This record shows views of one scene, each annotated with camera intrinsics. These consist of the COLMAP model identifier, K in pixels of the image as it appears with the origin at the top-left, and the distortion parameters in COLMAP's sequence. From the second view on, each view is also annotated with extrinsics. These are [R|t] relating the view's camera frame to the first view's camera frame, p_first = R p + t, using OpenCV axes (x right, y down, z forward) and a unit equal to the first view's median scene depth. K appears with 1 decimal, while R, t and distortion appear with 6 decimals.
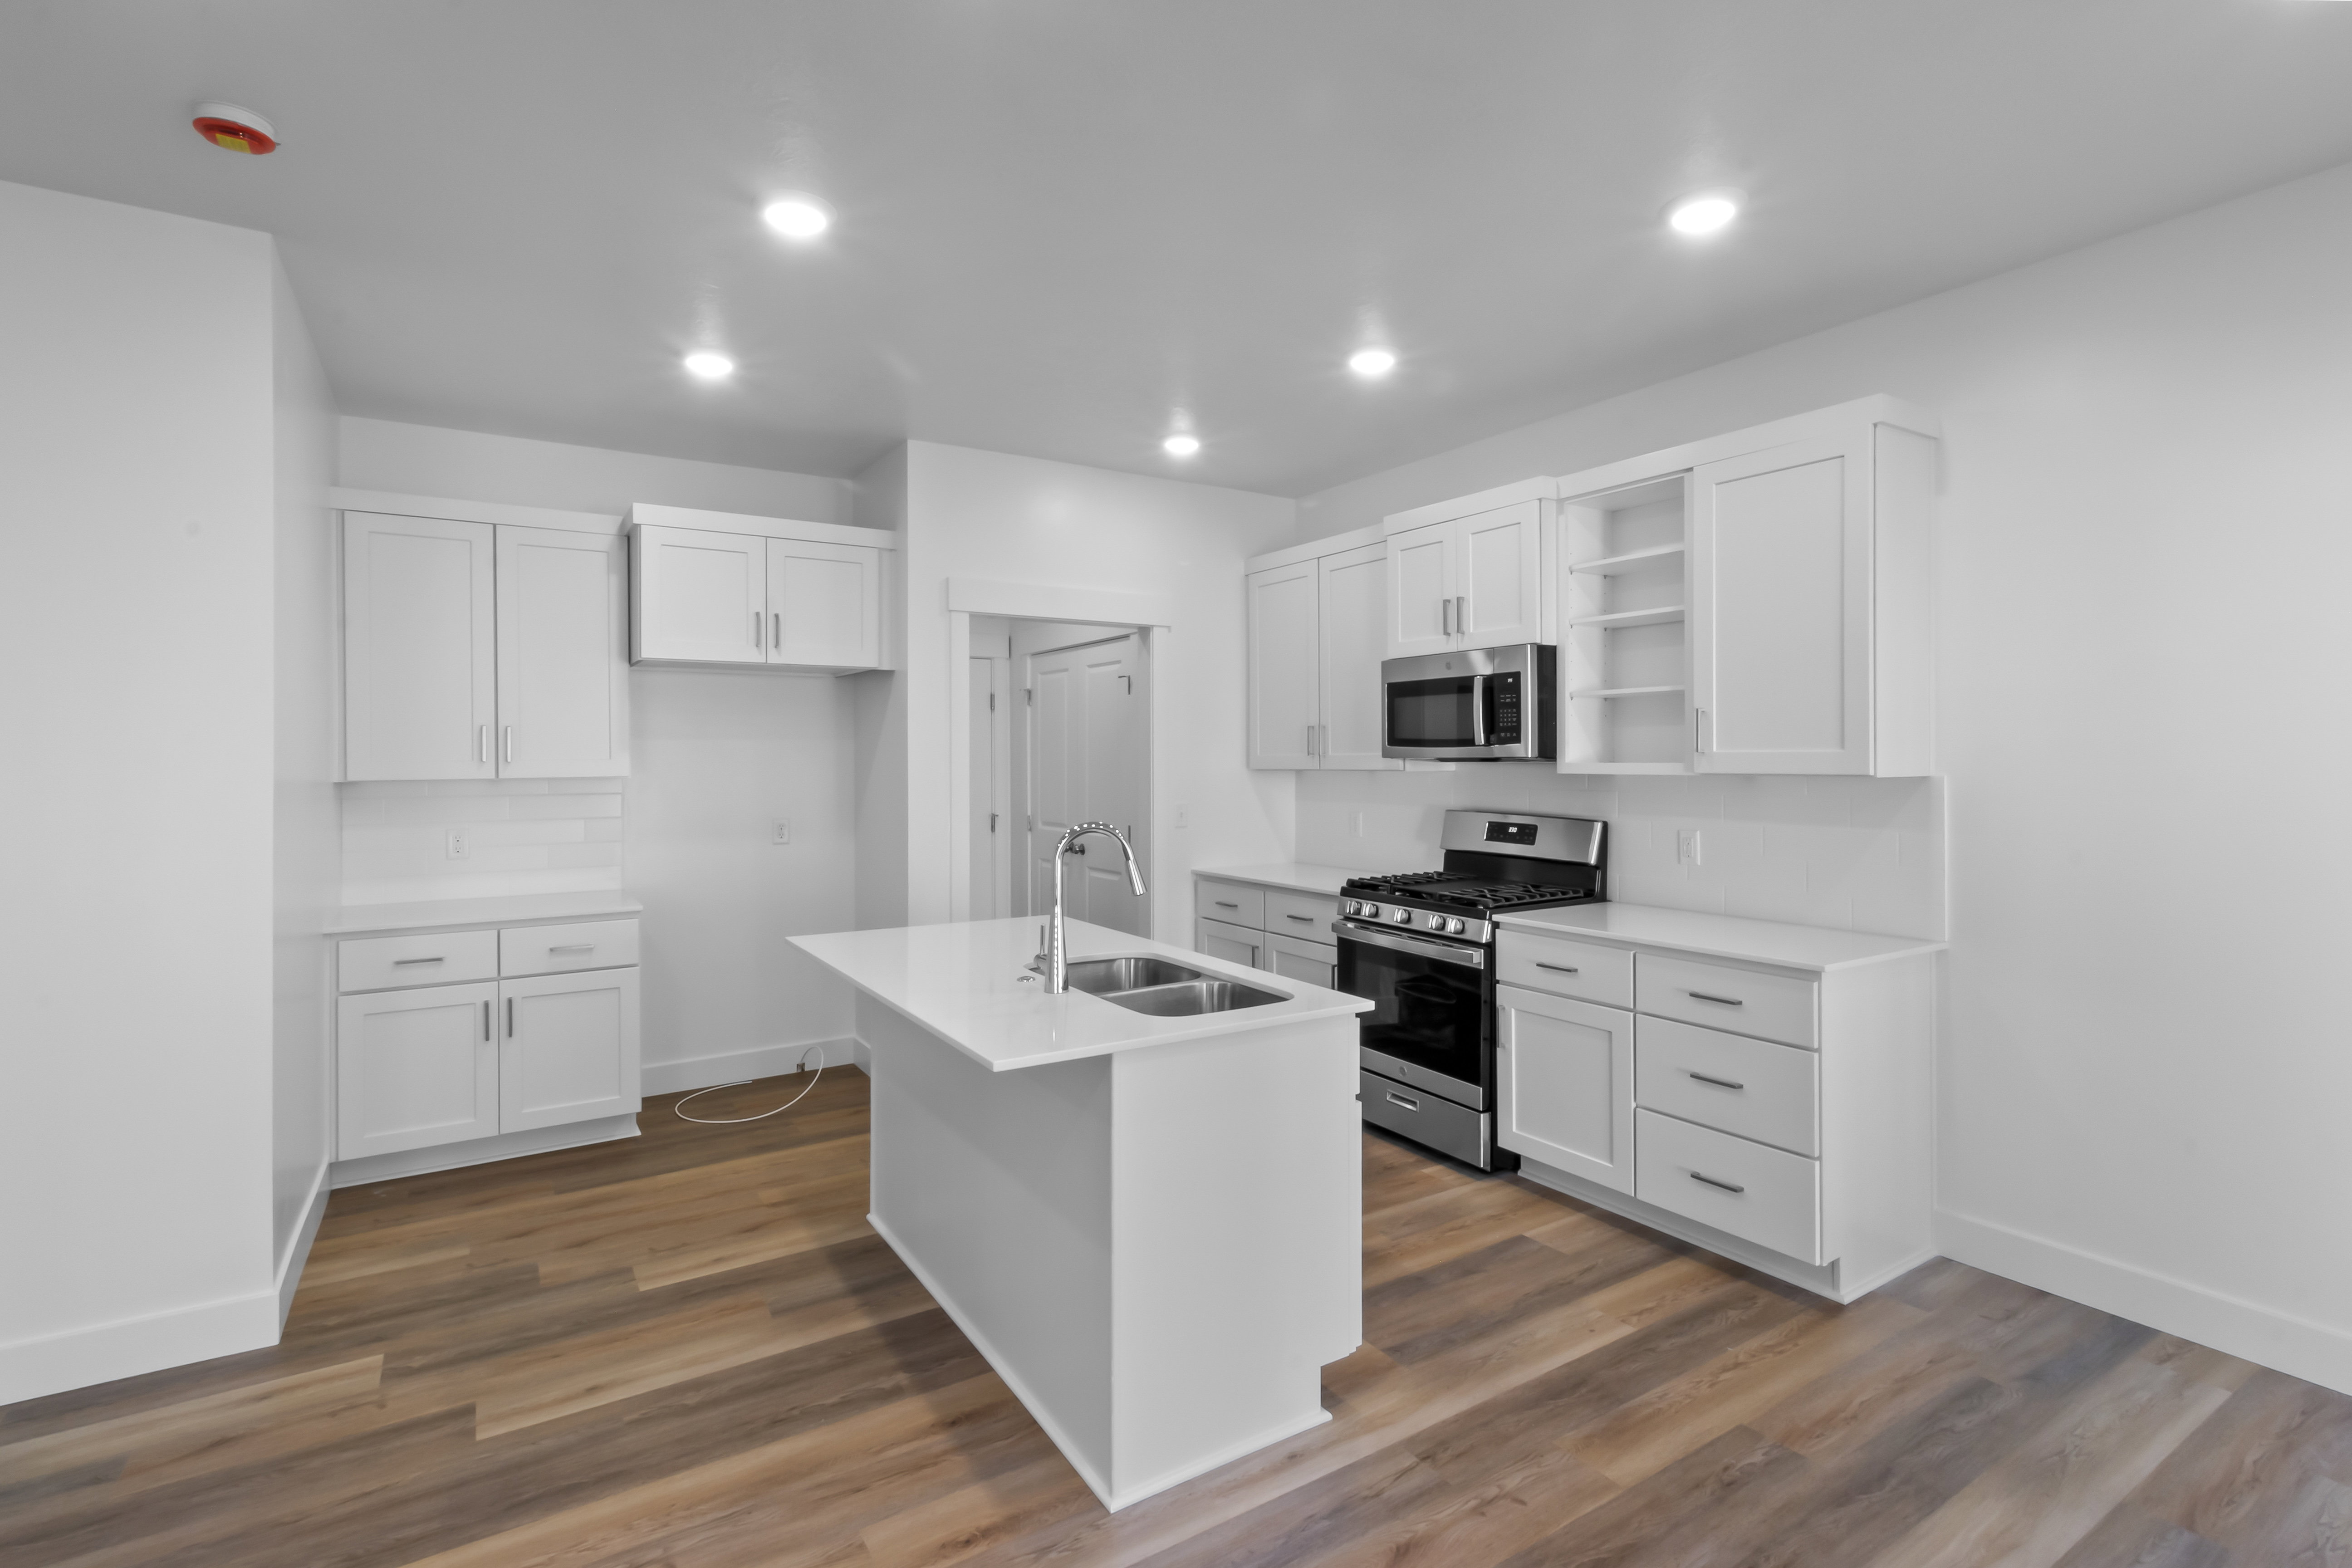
lens RADIAL K [[1098.9, 0, 1192.9], [0, 1098.9, 749.7], [0, 0, 1]] dist [0.004332, 0.000416]
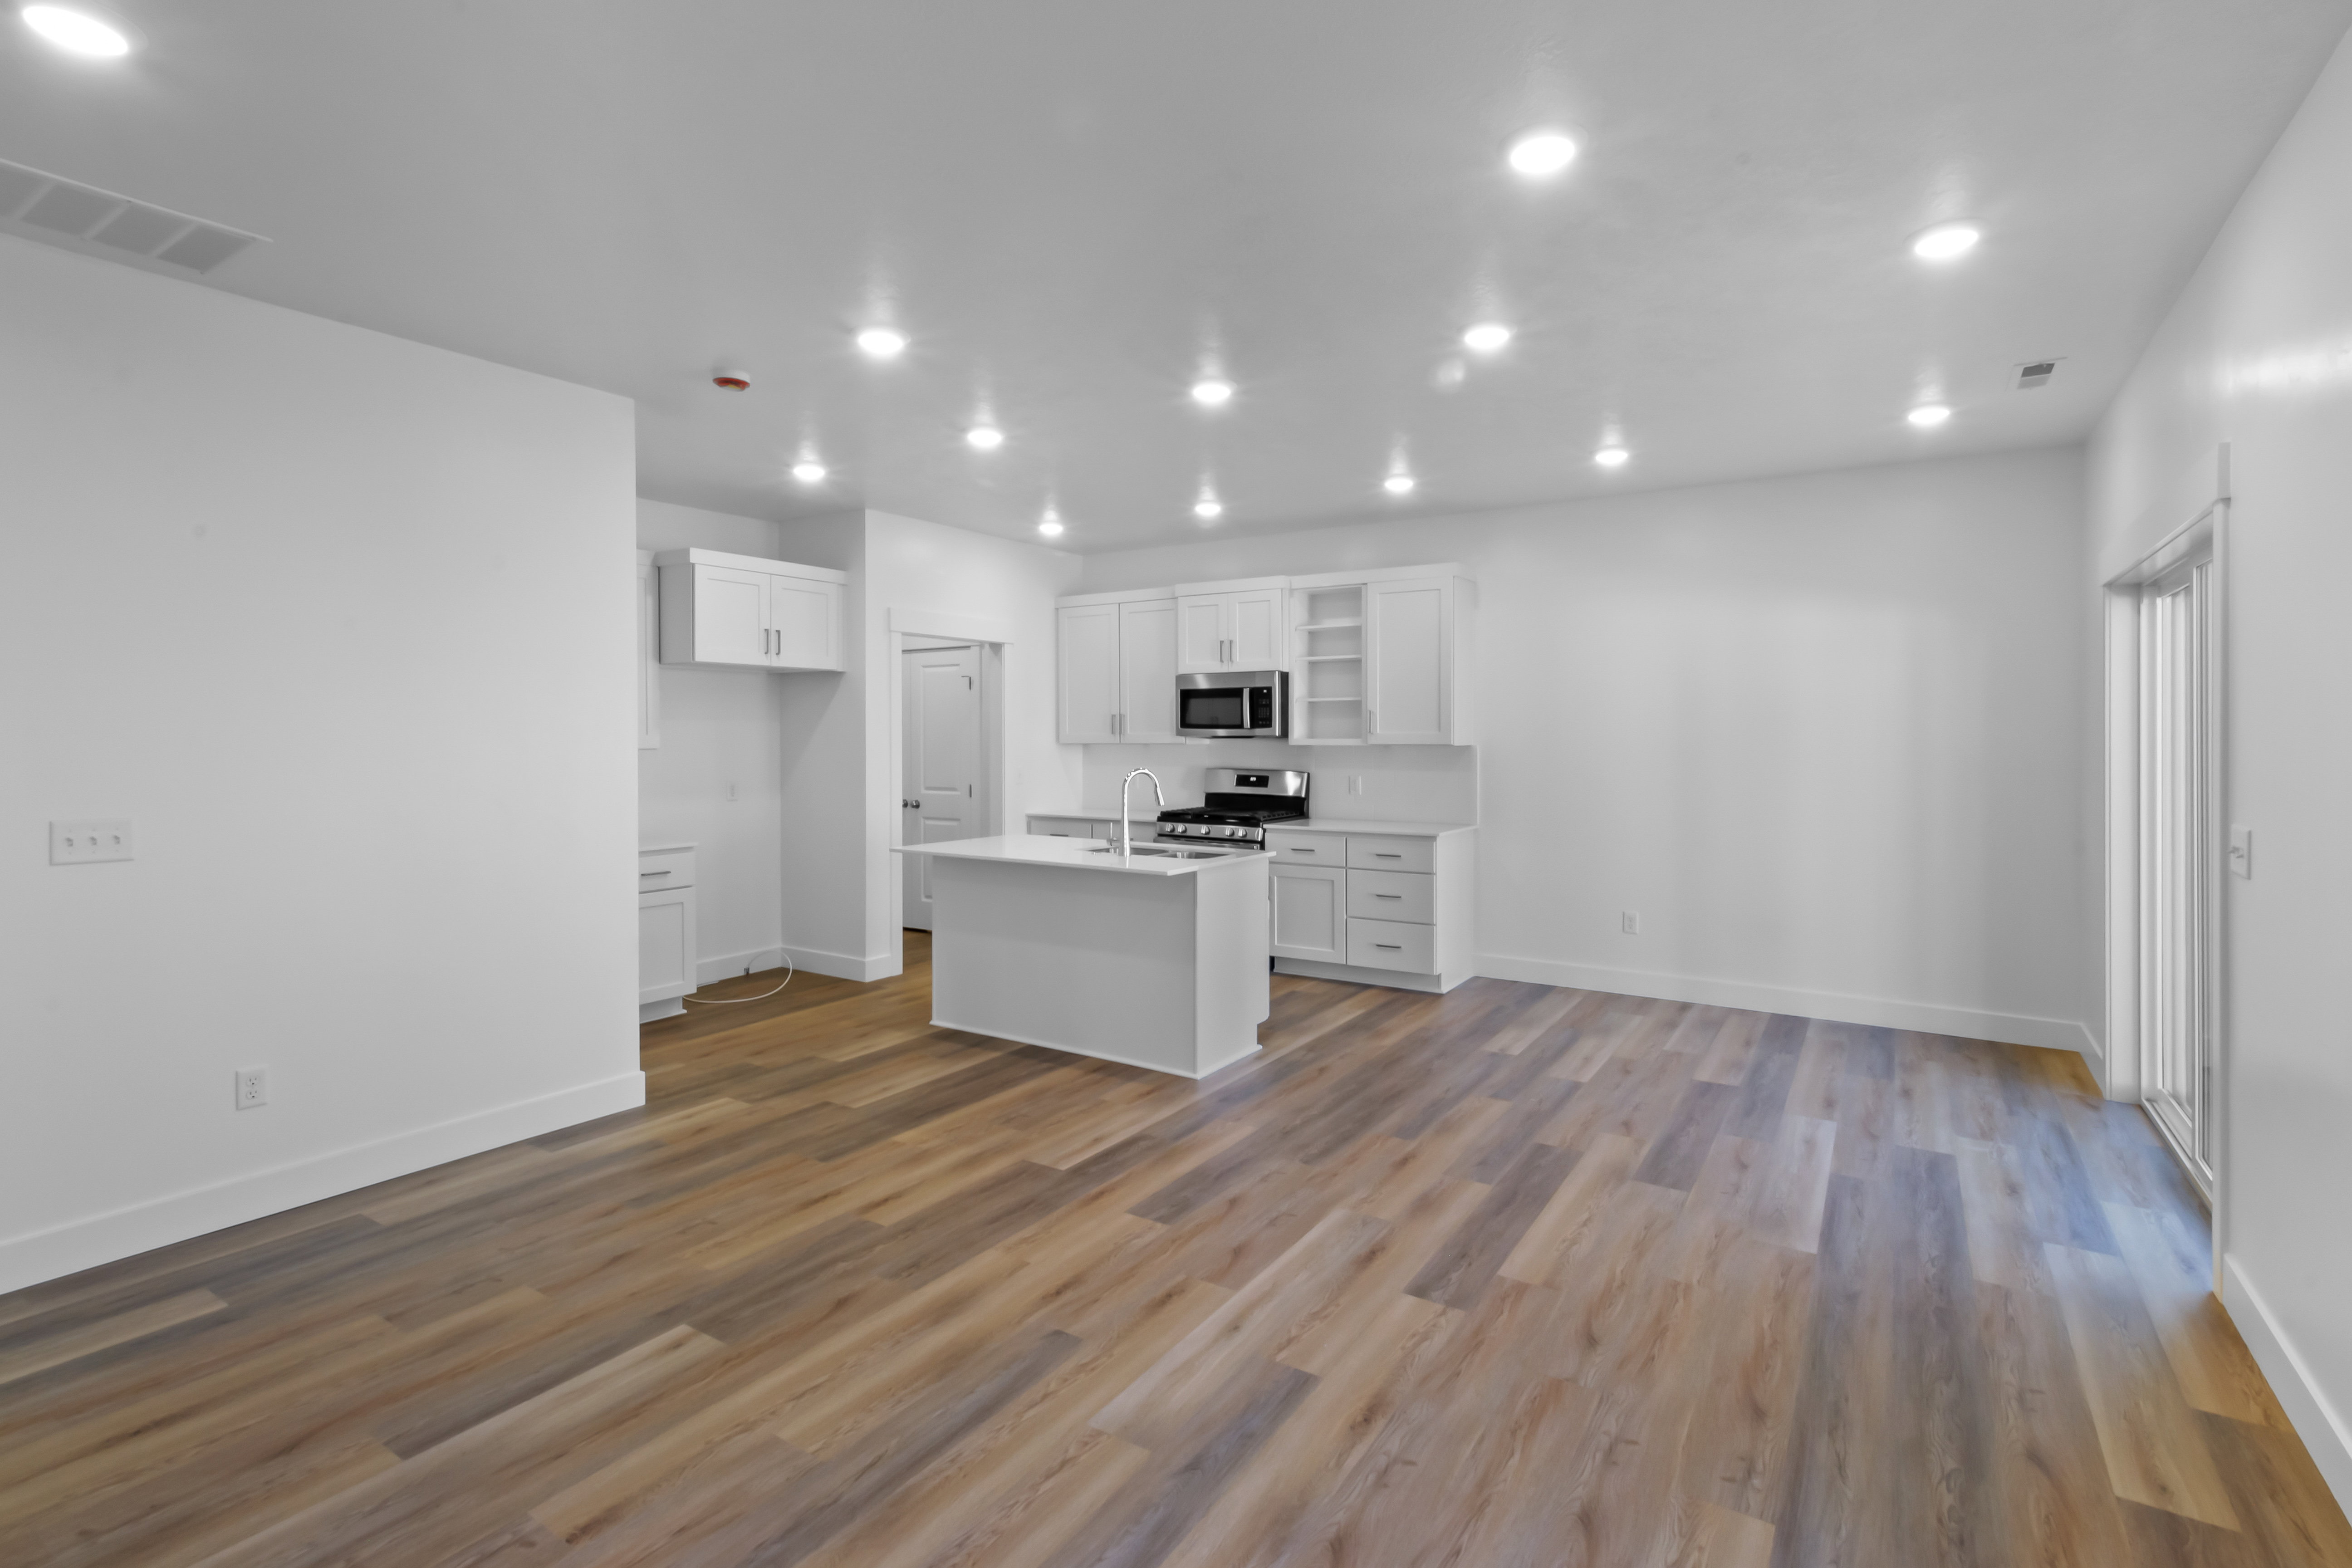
lens RADIAL K [[1098.9, 0, 1192.9], [0, 1098.9, 749.7], [0, 0, 1]] dist [0.004332, 0.000416]
pose [[0.907869, -0.003122, 0.419241, -0.548701], [-0.004783, 0.999830, 0.017804, -0.001280], [-0.419226, -0.018169, 0.907700, -0.532513]]
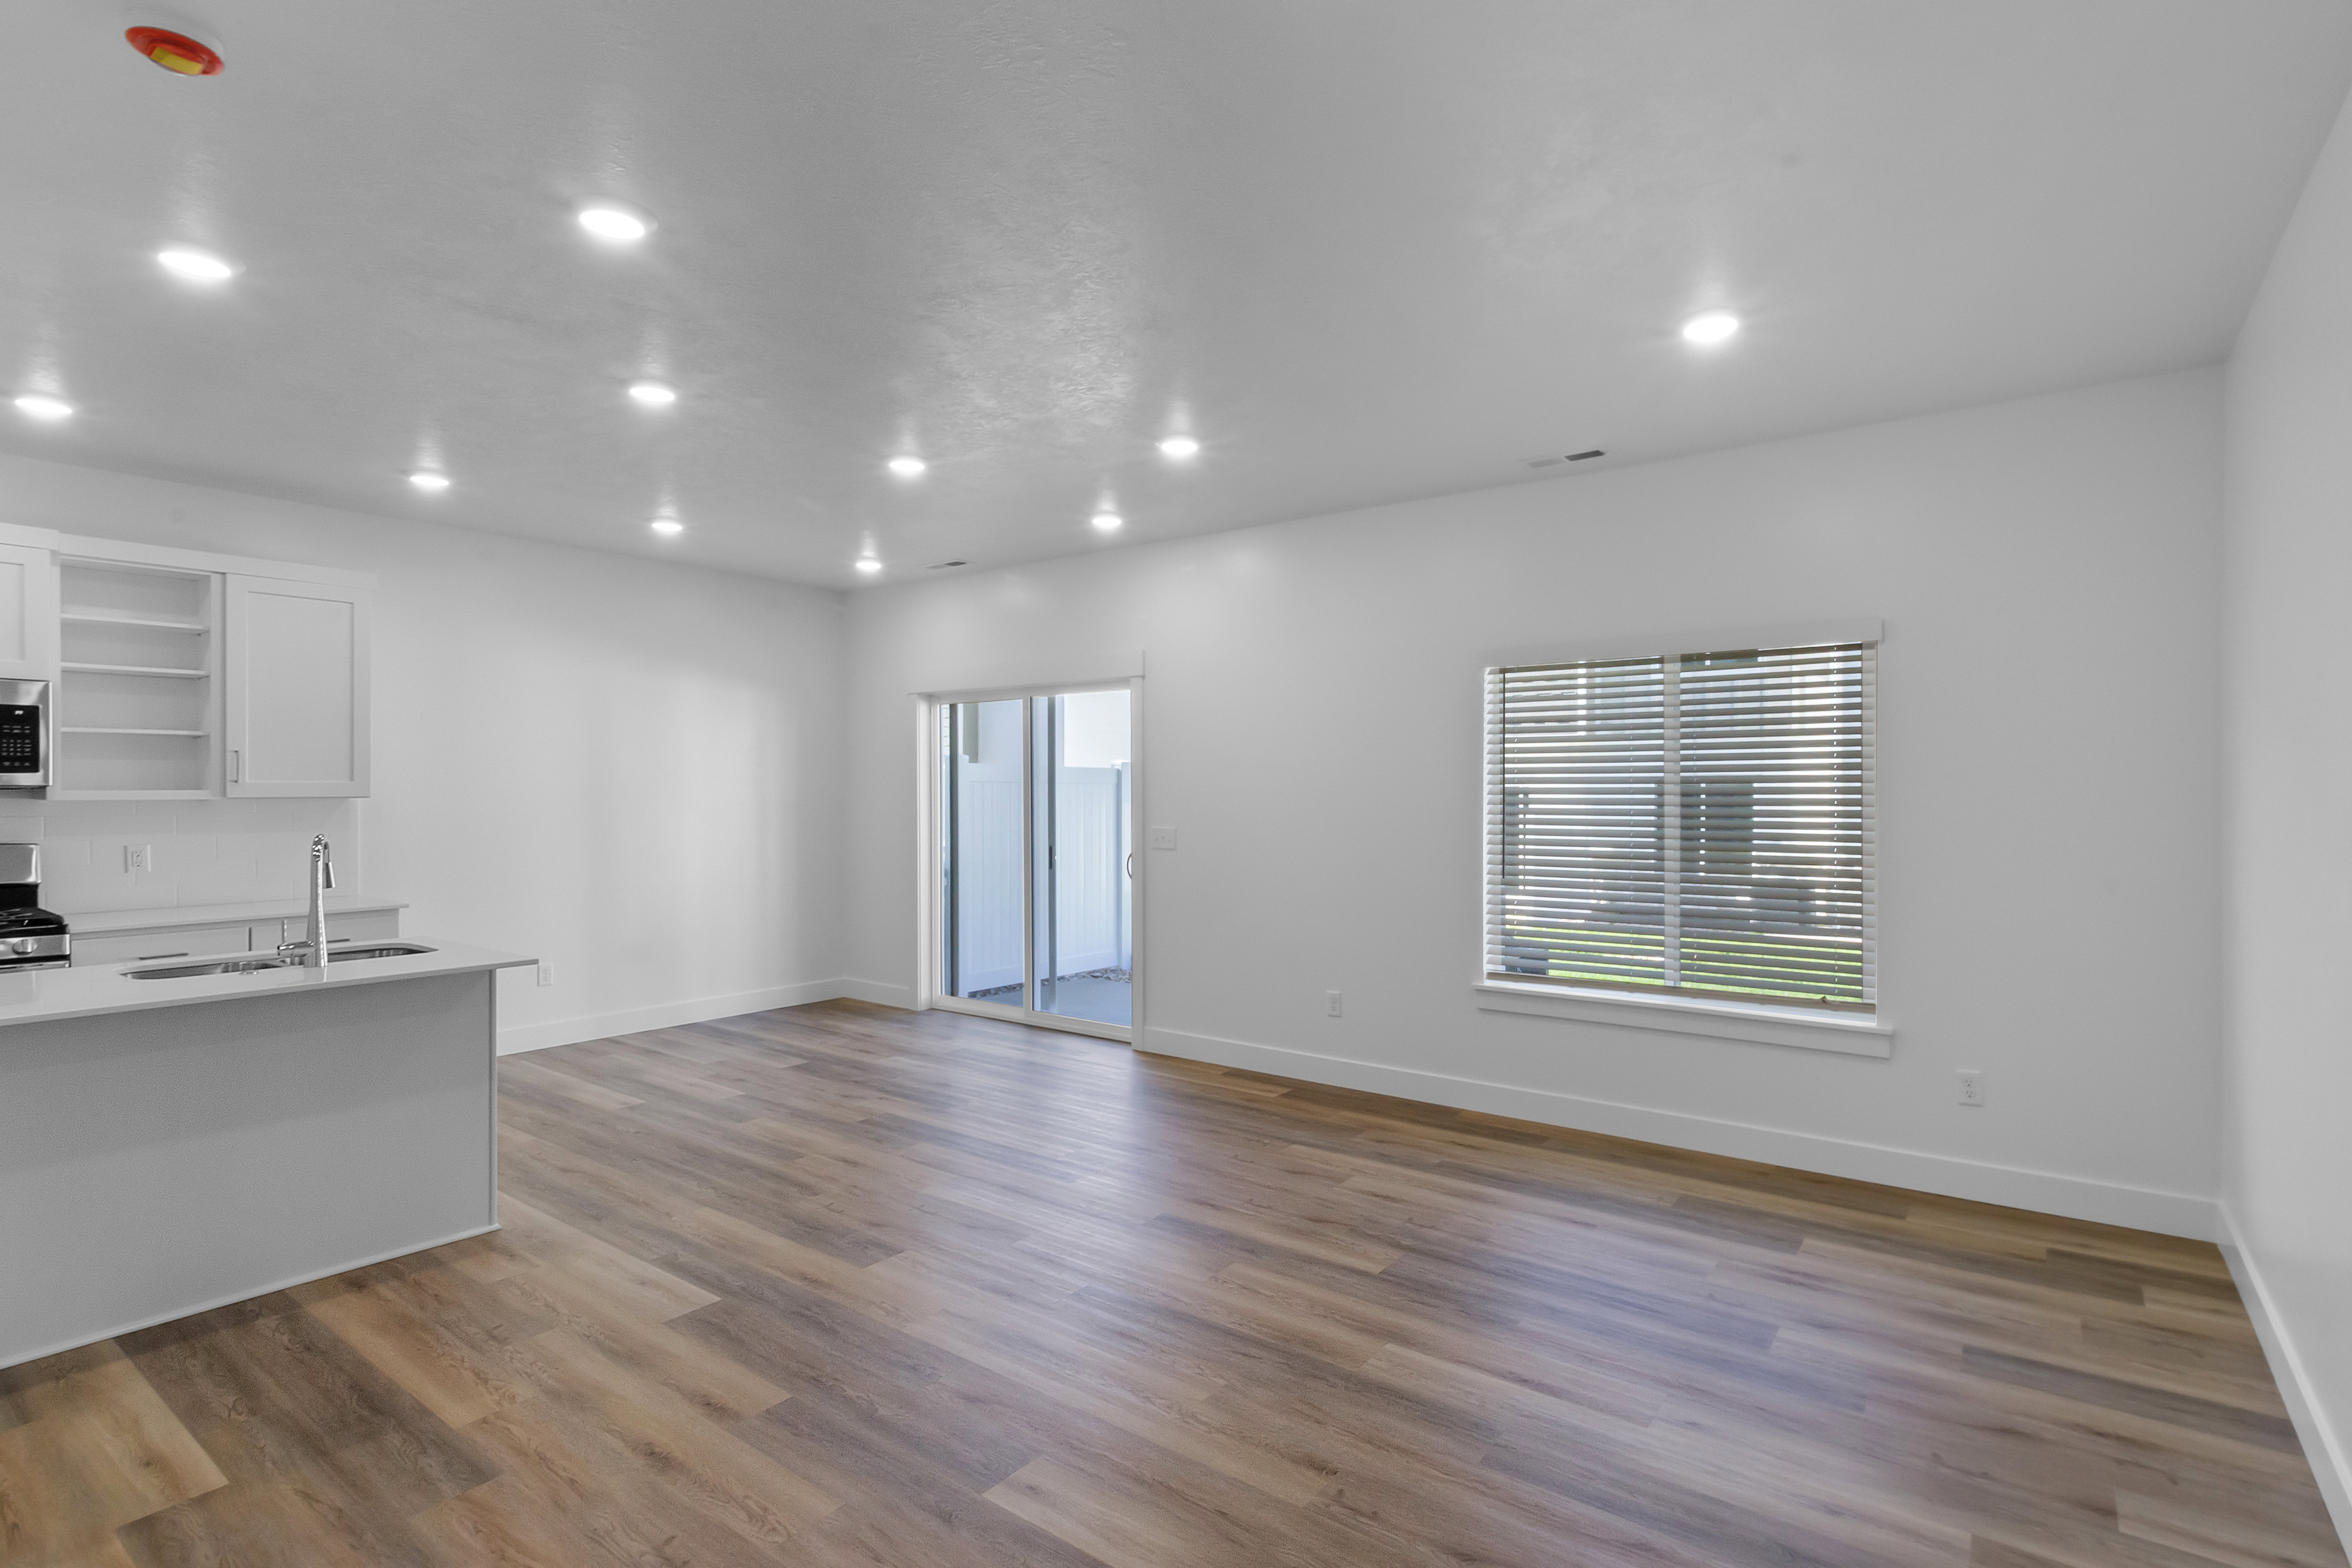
lens RADIAL K [[1128.5, 0, 1190.2], [0, 1128.5, 793.0], [0, 0, 1]] dist [0.005576, 0.000495]
pose [[-0.352418, -0.004192, 0.935833, -1.146638], [-0.006483, 0.999977, 0.002038, 0.004410], [-0.935820, -0.005349, -0.352437, 0.340592]]
